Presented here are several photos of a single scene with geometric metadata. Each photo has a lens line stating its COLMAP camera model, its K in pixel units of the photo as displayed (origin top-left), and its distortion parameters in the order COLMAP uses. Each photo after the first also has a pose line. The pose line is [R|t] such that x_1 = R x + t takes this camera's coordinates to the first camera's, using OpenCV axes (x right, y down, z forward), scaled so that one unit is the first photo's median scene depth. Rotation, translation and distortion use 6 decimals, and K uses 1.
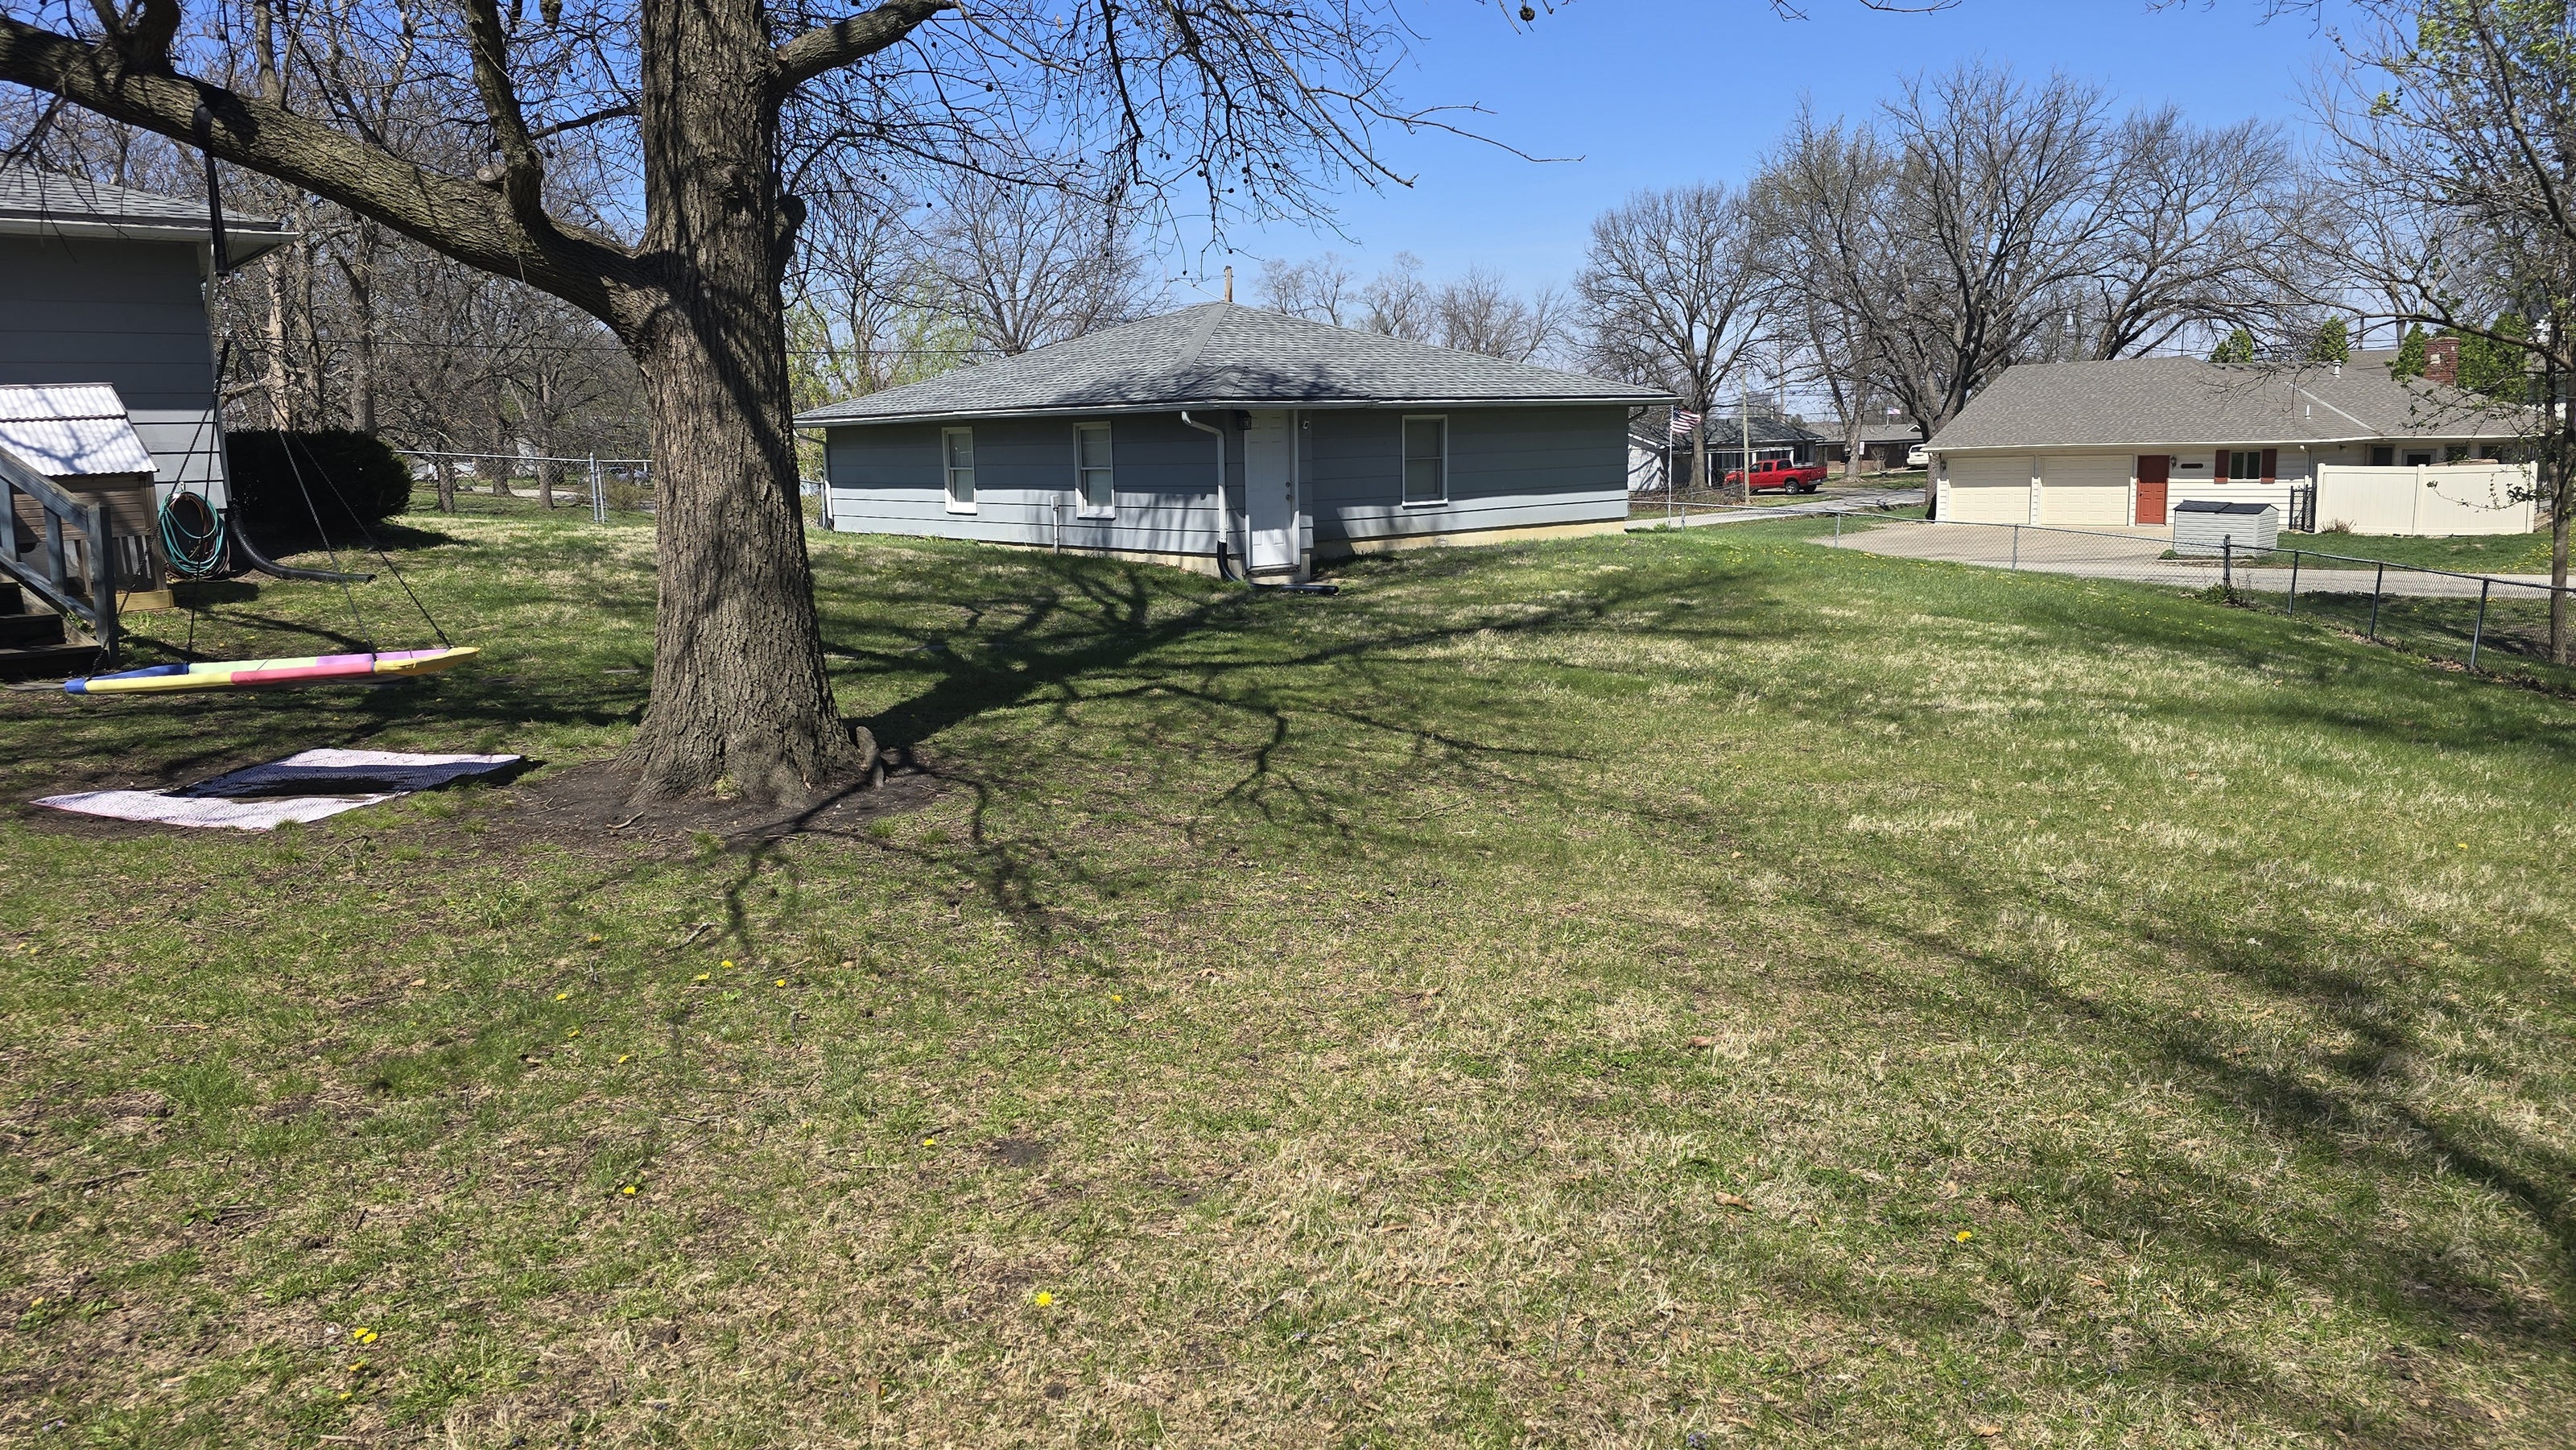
lens RADIAL K [[1751.0, 0, 1284.3], [0, 1751.0, 716.4], [0, 0, 1]] dist [0.010739, -0.000002]
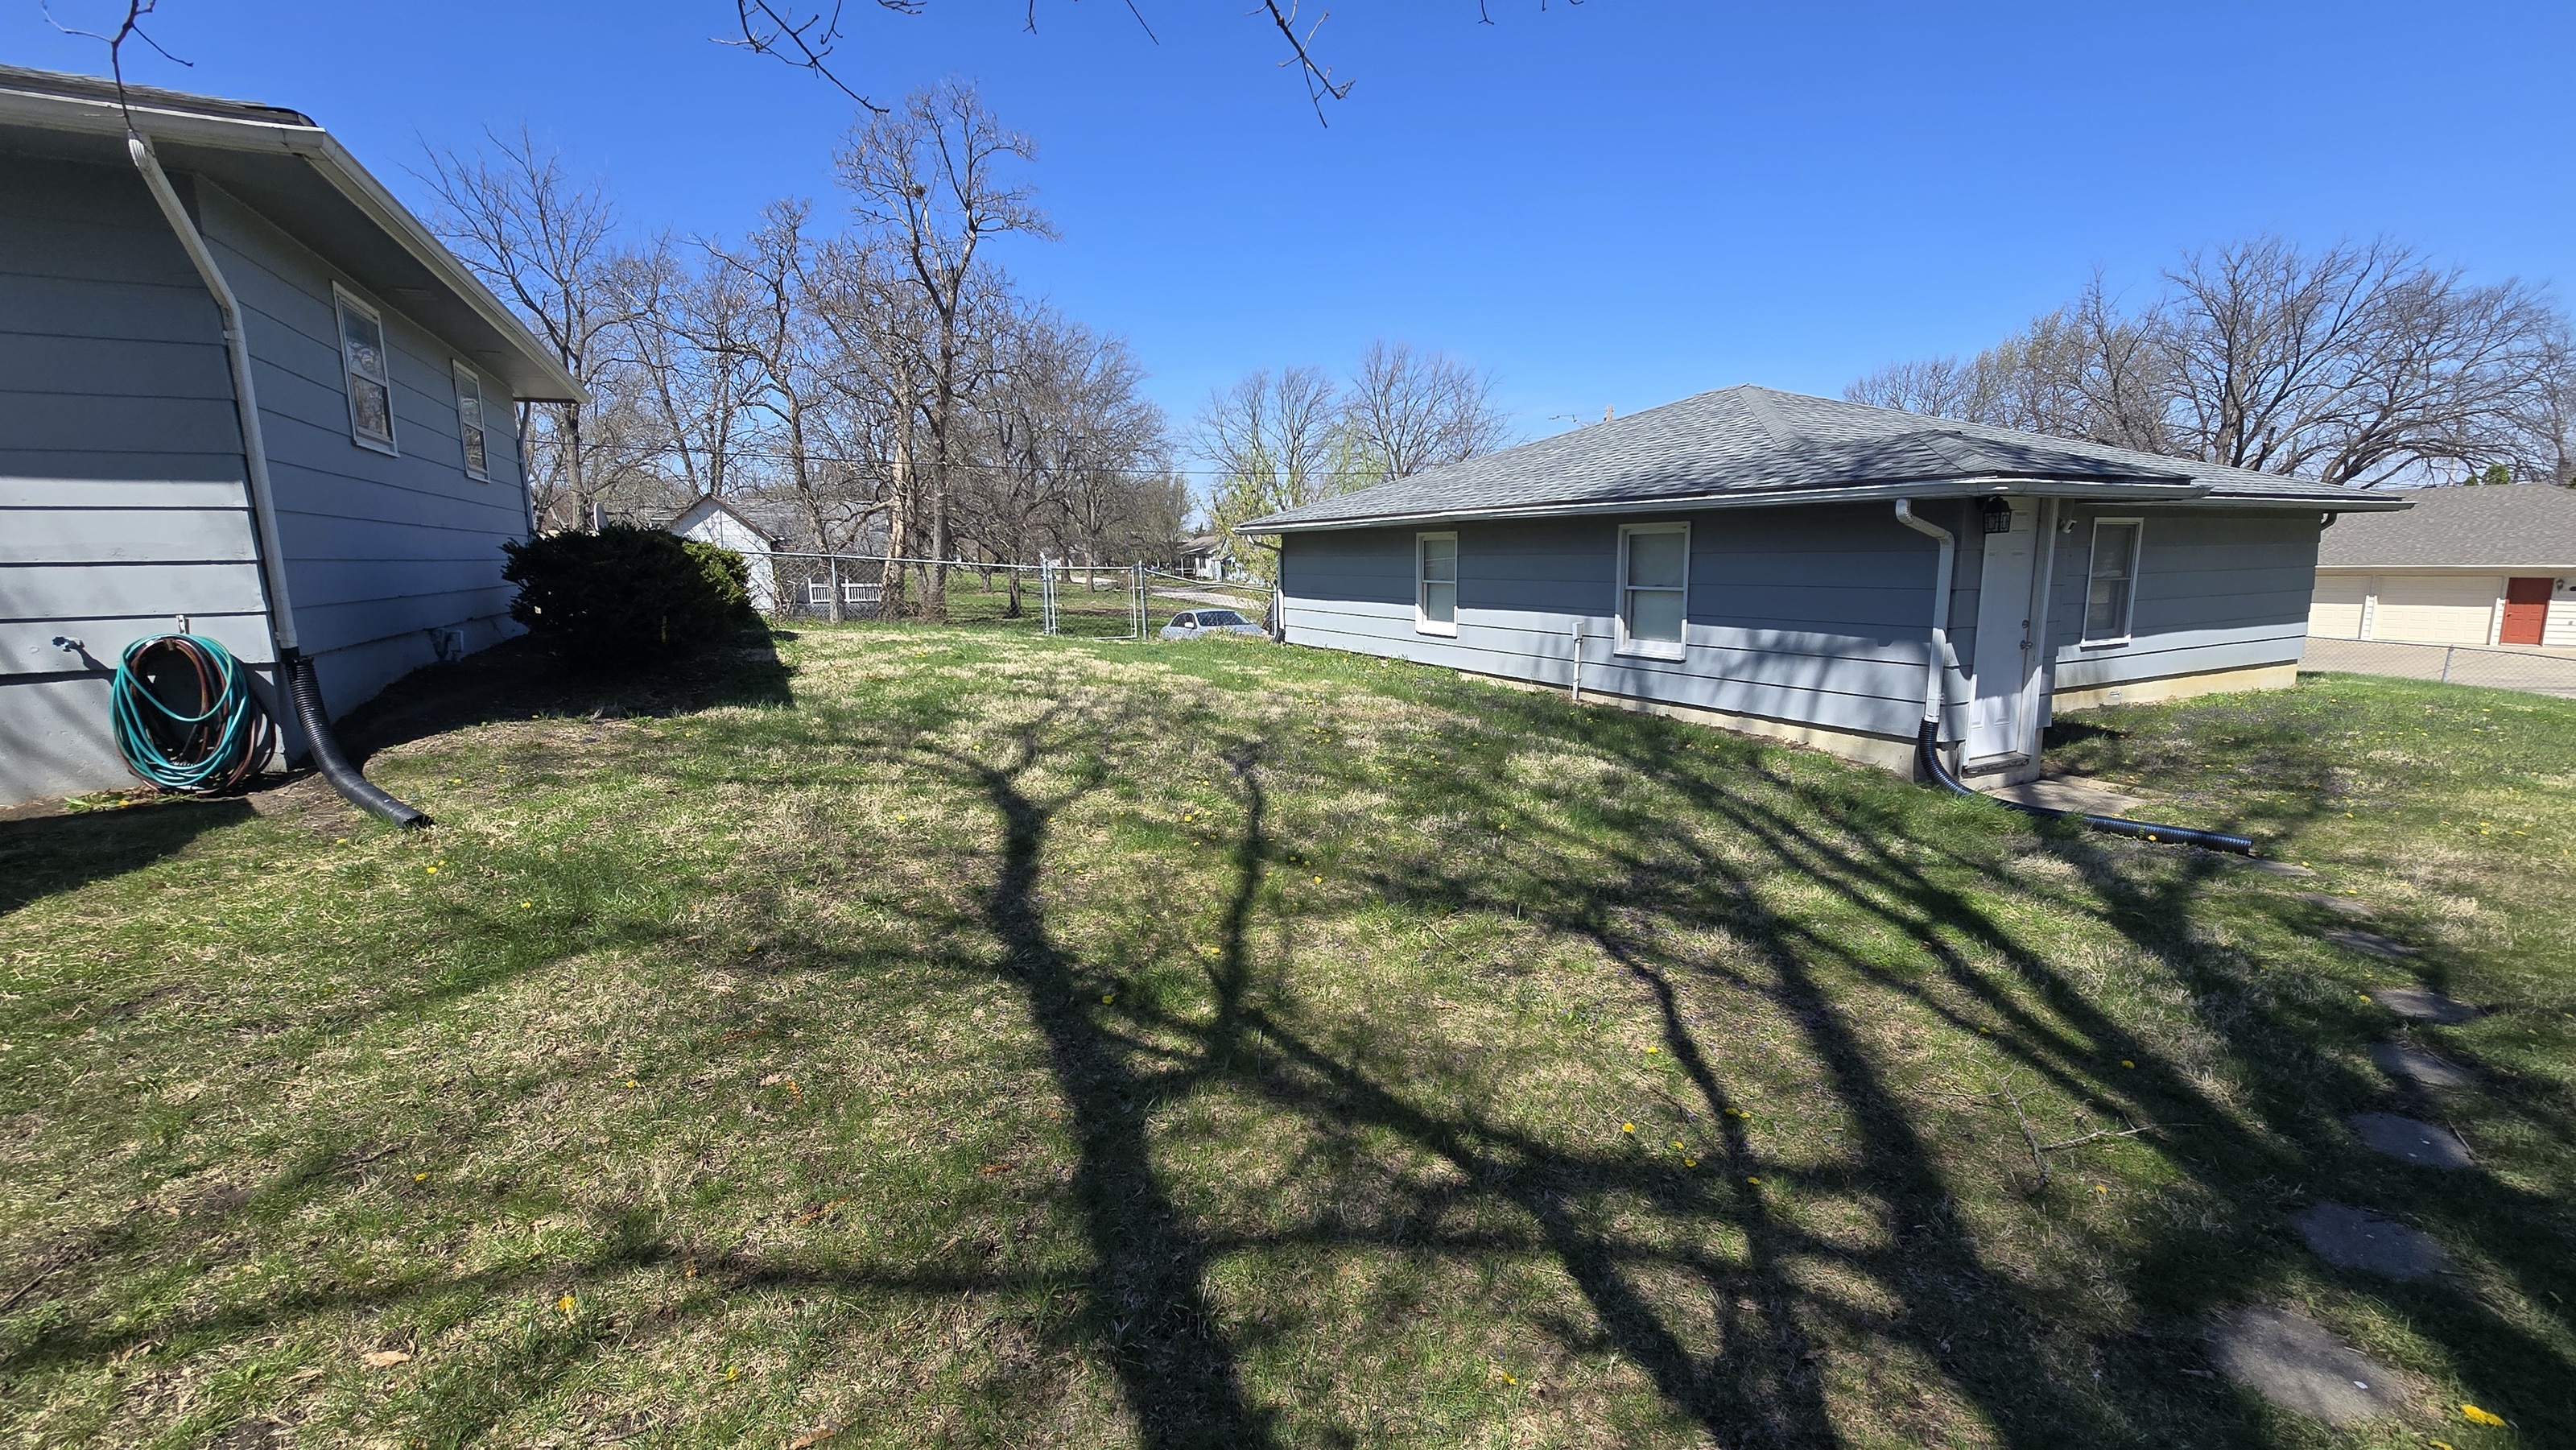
lens RADIAL K [[1049.3, 0, 1294.3], [0, 1049.3, 720.8], [0, 0, 1]] dist [-0.013920, 0.001026]
pose [[0.974268, 0.045923, -0.220664, -0.140080], [-0.044647, 0.998945, 0.010767, -0.078454], [0.220925, -0.000638, 0.975291, 0.503515]]
